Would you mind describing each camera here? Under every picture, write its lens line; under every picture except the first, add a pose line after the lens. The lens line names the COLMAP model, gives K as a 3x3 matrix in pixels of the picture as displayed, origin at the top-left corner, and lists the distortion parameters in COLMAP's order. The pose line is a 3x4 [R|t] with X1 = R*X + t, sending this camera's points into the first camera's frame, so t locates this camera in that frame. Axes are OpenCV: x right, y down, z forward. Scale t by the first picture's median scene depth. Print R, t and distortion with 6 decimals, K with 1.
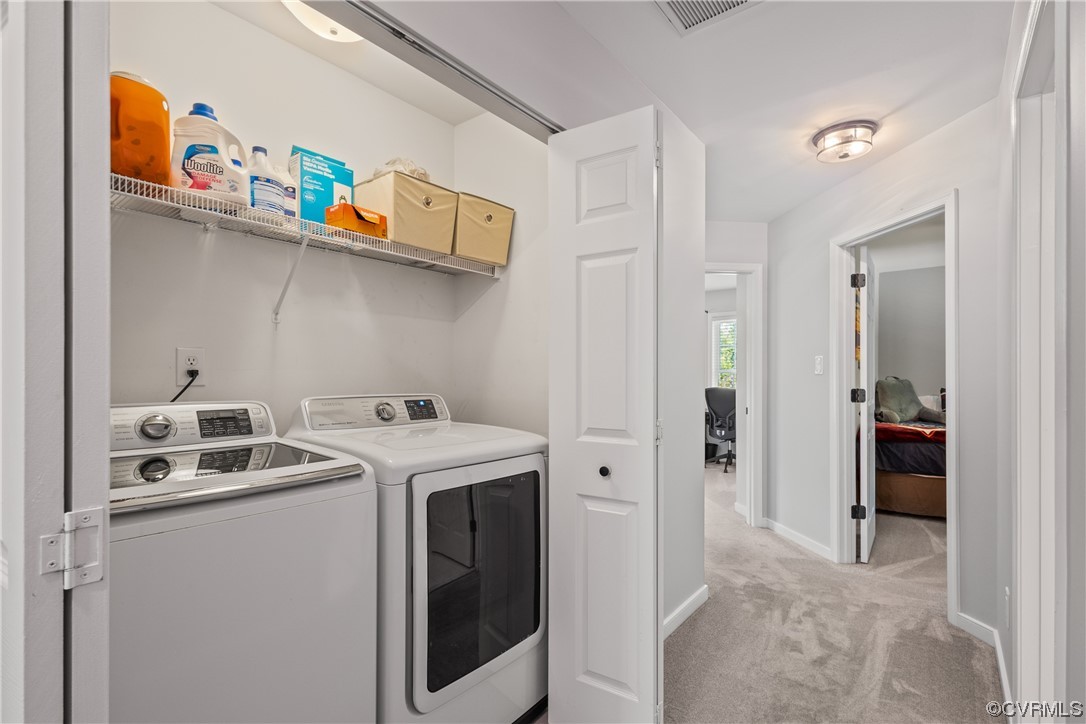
lens RADIAL K [[506.7, 0, 540.2], [0, 506.7, 373.1], [0, 0, 1]] dist [0.009867, -0.001508]
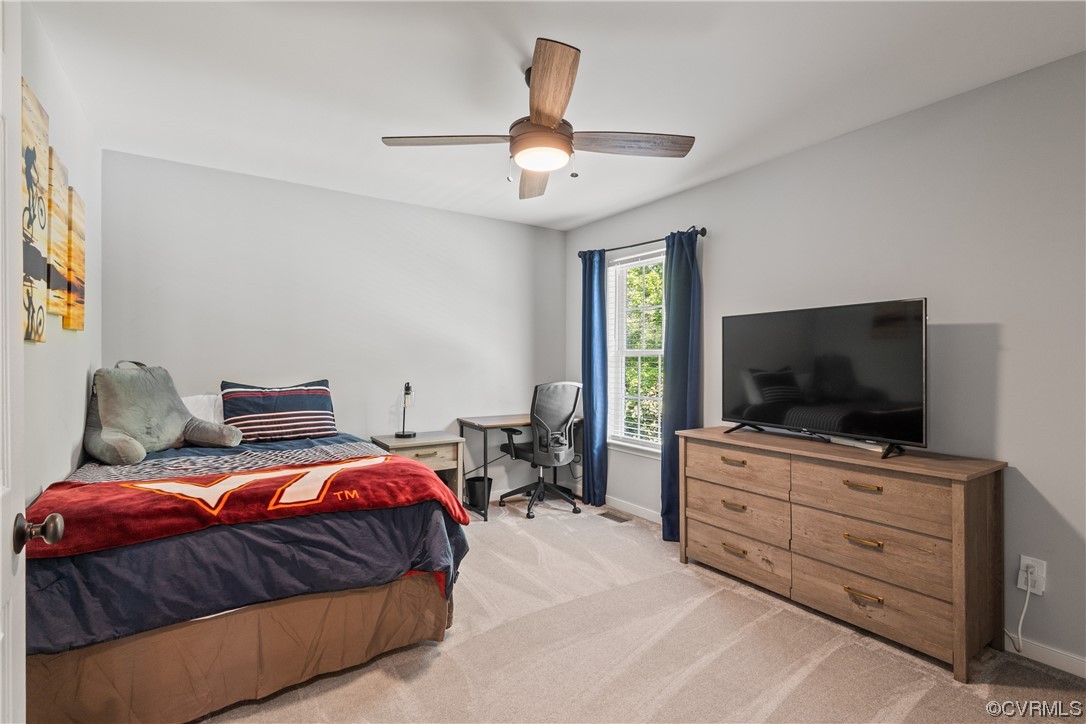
lens RADIAL K [[506.7, 0, 539.6], [0, 506.7, 361.6], [0, 0, 1]] dist [0.009867, -0.001508]
pose [[0.303386, -0.005161, 0.952854, 0.362765], [-0.006821, 0.999948, 0.007588, 0.000950], [-0.952843, -0.008801, 0.303335, 0.502853]]
